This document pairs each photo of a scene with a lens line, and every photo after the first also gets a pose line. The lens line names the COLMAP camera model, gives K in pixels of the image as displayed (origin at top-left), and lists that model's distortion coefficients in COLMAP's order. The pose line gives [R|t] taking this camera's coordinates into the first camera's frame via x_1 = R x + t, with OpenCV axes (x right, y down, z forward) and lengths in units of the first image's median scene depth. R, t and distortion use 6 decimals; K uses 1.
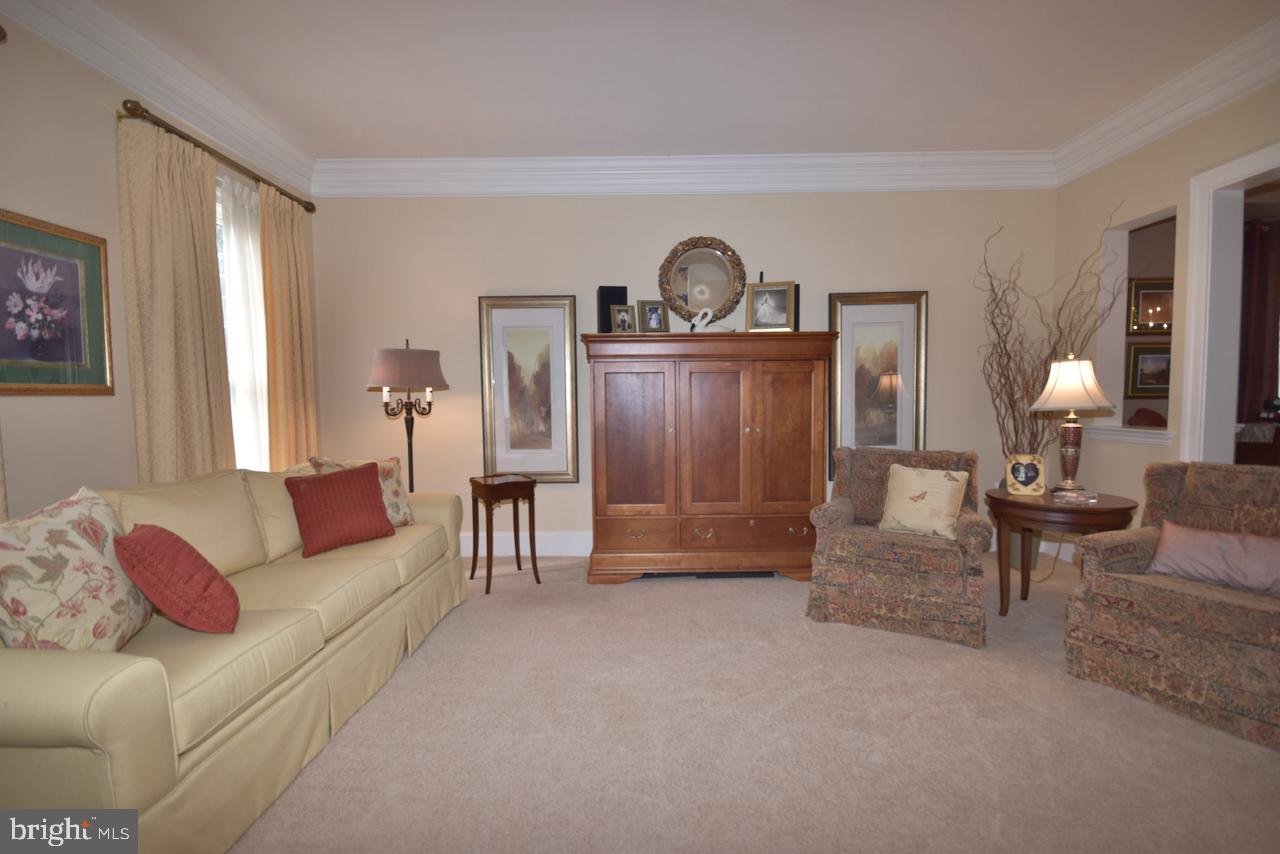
lens RADIAL K [[563.1, 0, 640.9], [0, 563.1, 432.2], [0, 0, 1]] dist [0.006973, -0.009664]
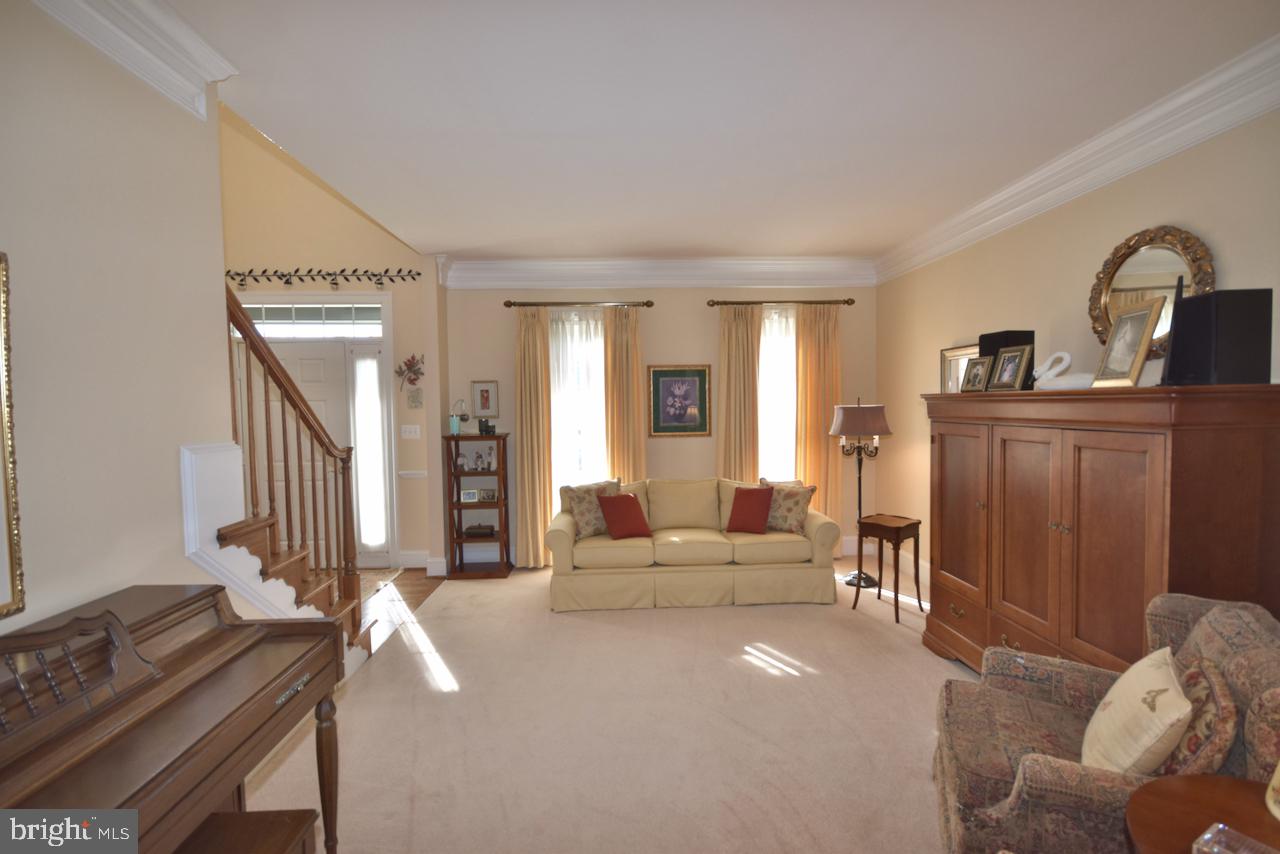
lens RADIAL K [[563.1, 0, 640.9], [0, 563.1, 432.2], [0, 0, 1]] dist [0.006973, -0.009664]
pose [[0.050763, 0.059545, -0.996934, 0.855313], [-0.046756, 0.997268, 0.057184, -0.137389], [0.997616, 0.043710, 0.053409, 0.440992]]
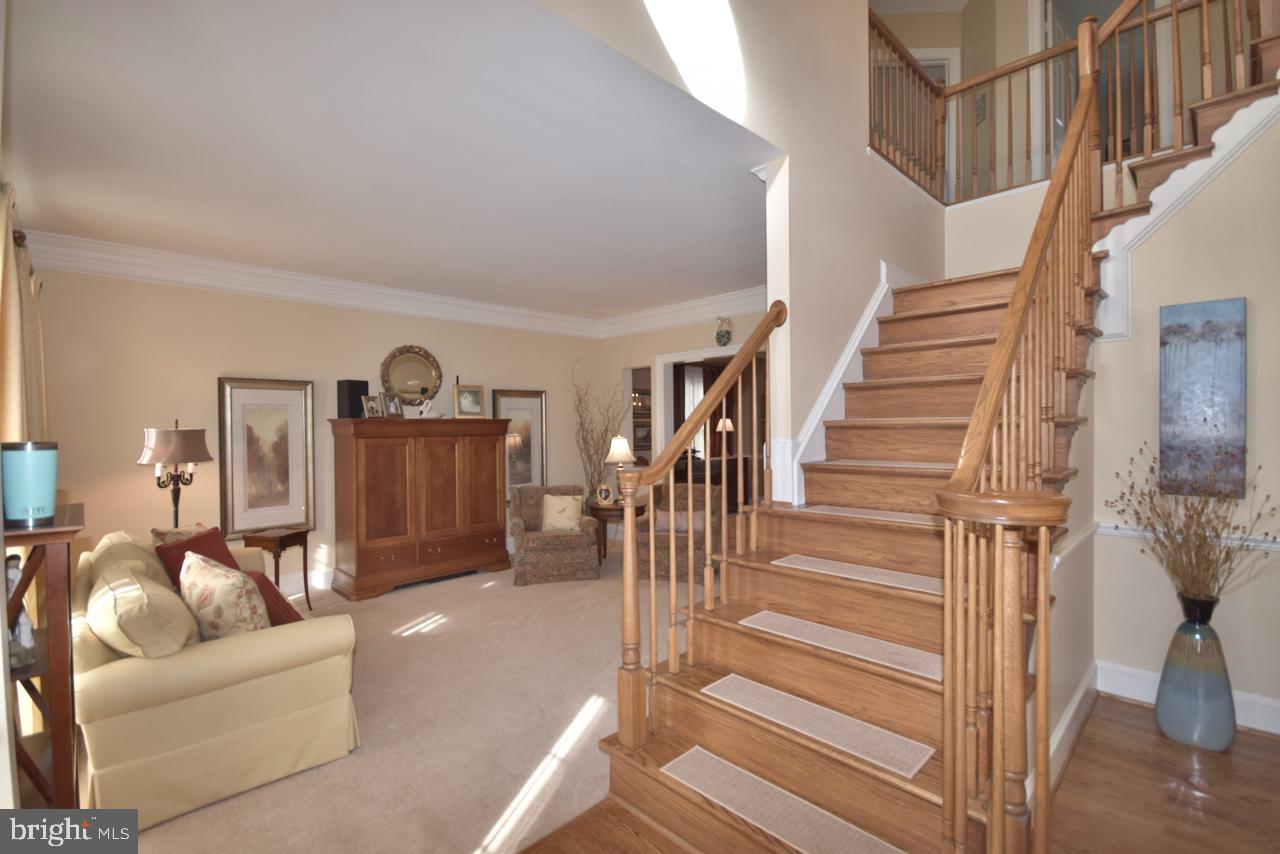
lens RADIAL K [[563.1, 0, 640.9], [0, 563.1, 432.2], [0, 0, 1]] dist [0.006973, -0.009664]
pose [[0.714799, -0.004477, 0.699316, -0.543880], [0.043596, 0.998320, -0.038171, -0.055566], [-0.697970, 0.057772, 0.713793, -0.466092]]
